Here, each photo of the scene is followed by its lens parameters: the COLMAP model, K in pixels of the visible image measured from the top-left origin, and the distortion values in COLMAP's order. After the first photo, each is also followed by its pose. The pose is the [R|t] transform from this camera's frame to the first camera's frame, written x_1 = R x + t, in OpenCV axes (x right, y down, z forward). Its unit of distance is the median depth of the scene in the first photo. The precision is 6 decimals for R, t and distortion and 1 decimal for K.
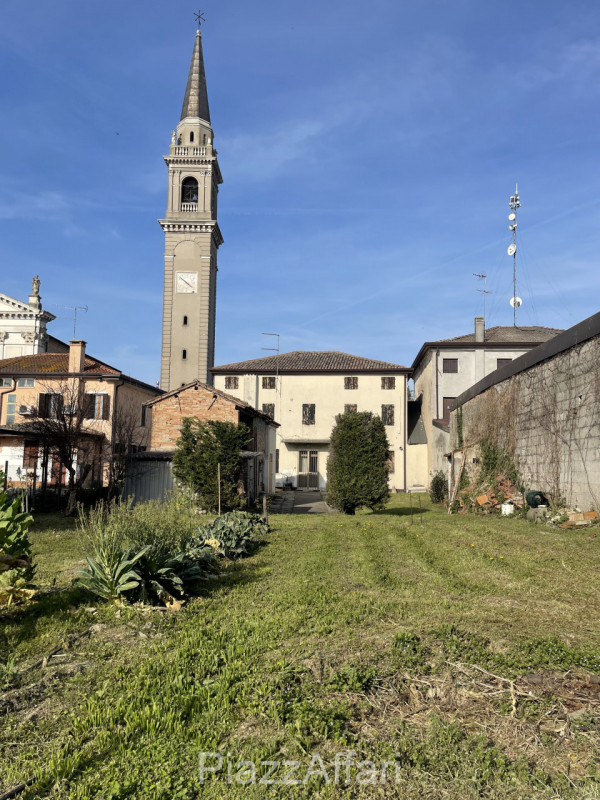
lens RADIAL K [[612.2, 0, 302.9], [0, 612.2, 405.2], [0, 0, 1]] dist [0.078804, -0.103501]
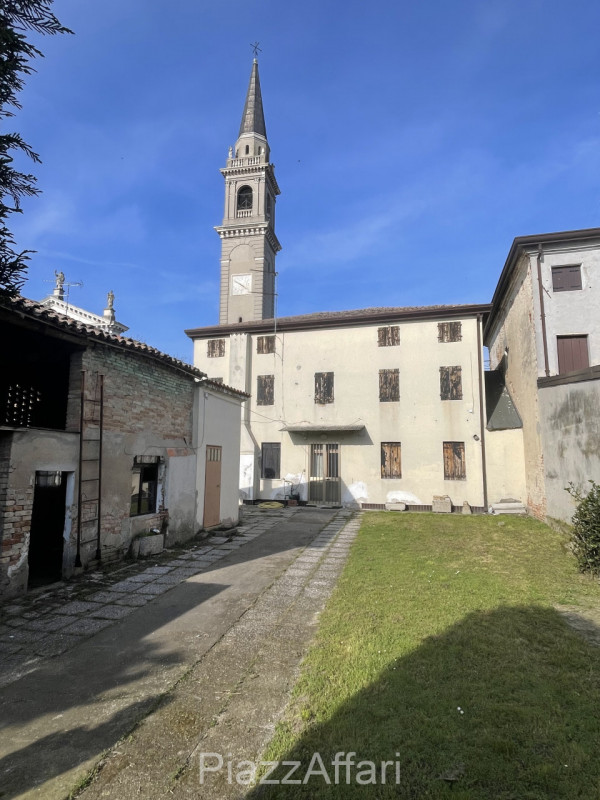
lens RADIAL K [[444.0, 0, 303.4], [0, 444.0, 407.4], [0, 0, 1]] dist [-0.007257, -0.001099]
pose [[0.982504, -0.029808, -0.183842, 0.071875], [0.025777, 0.999373, -0.024278, 0.044996], [0.184451, 0.019114, 0.982656, 0.516441]]
